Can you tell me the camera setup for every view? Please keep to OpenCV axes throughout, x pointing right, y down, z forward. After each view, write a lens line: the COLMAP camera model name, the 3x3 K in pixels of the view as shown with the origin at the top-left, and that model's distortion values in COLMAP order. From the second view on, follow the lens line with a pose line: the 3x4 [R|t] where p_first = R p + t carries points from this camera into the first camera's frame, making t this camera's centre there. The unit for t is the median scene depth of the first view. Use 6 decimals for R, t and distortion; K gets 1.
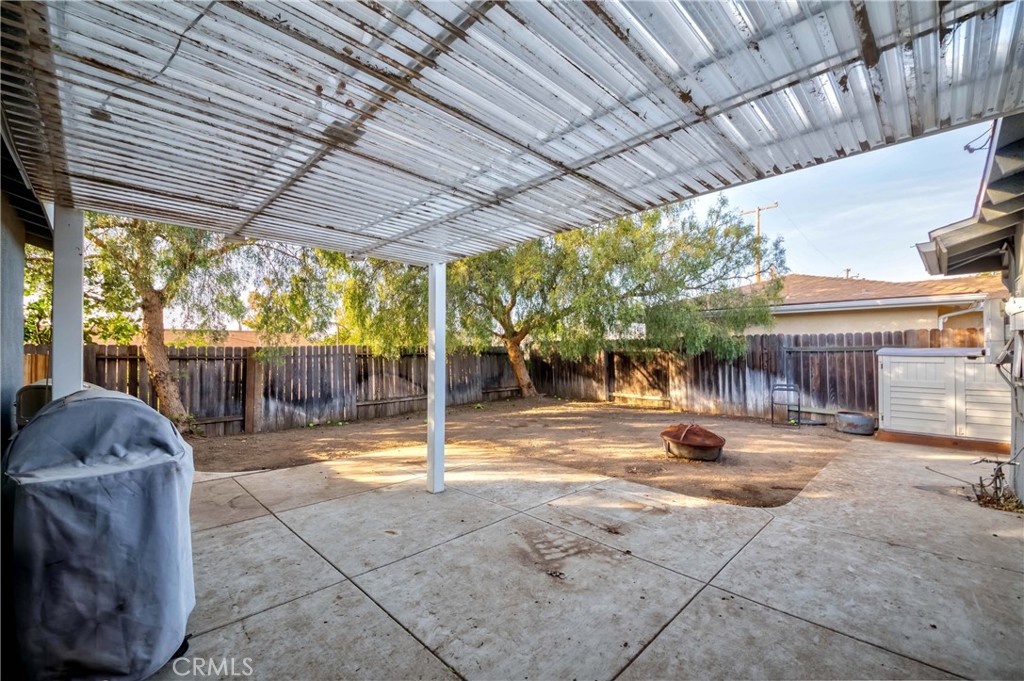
lens RADIAL K [[421.9, 0, 510.4], [0, 421.9, 340.9], [0, 0, 1]] dist [0.004459, 0.000298]
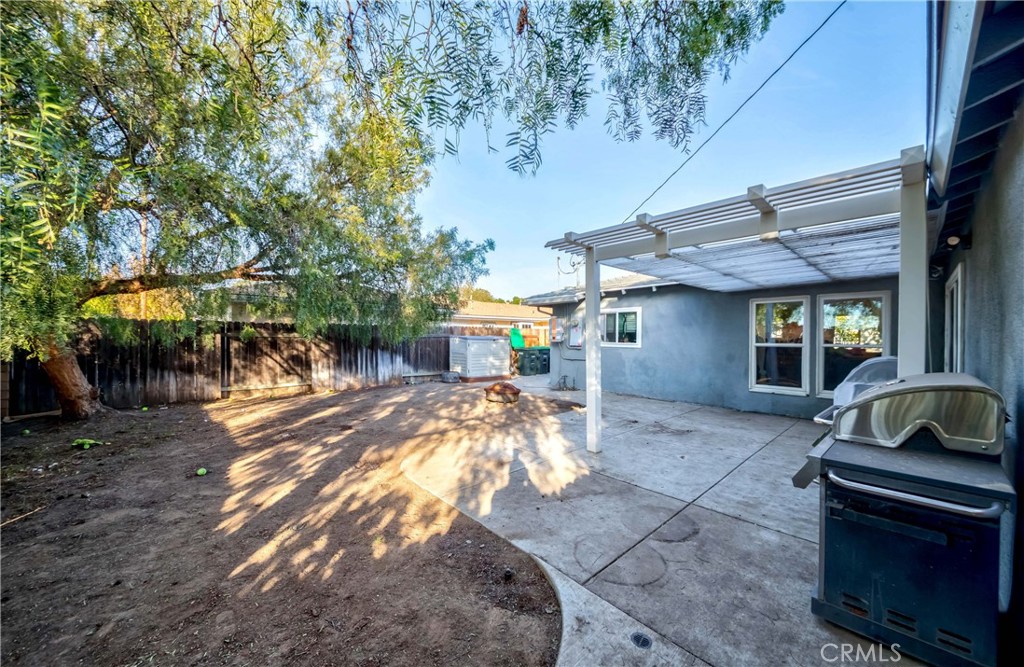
lens RADIAL K [[366.7, 0, 510.2], [0, 366.7, 338.3], [0, 0, 1]] dist [0.000222, -0.000013]
pose [[0.038795, 0.003240, 0.999242, -0.524028], [-0.026929, 0.999635, -0.002196, 0.020481], [-0.998884, -0.026823, 0.038868, 0.518517]]
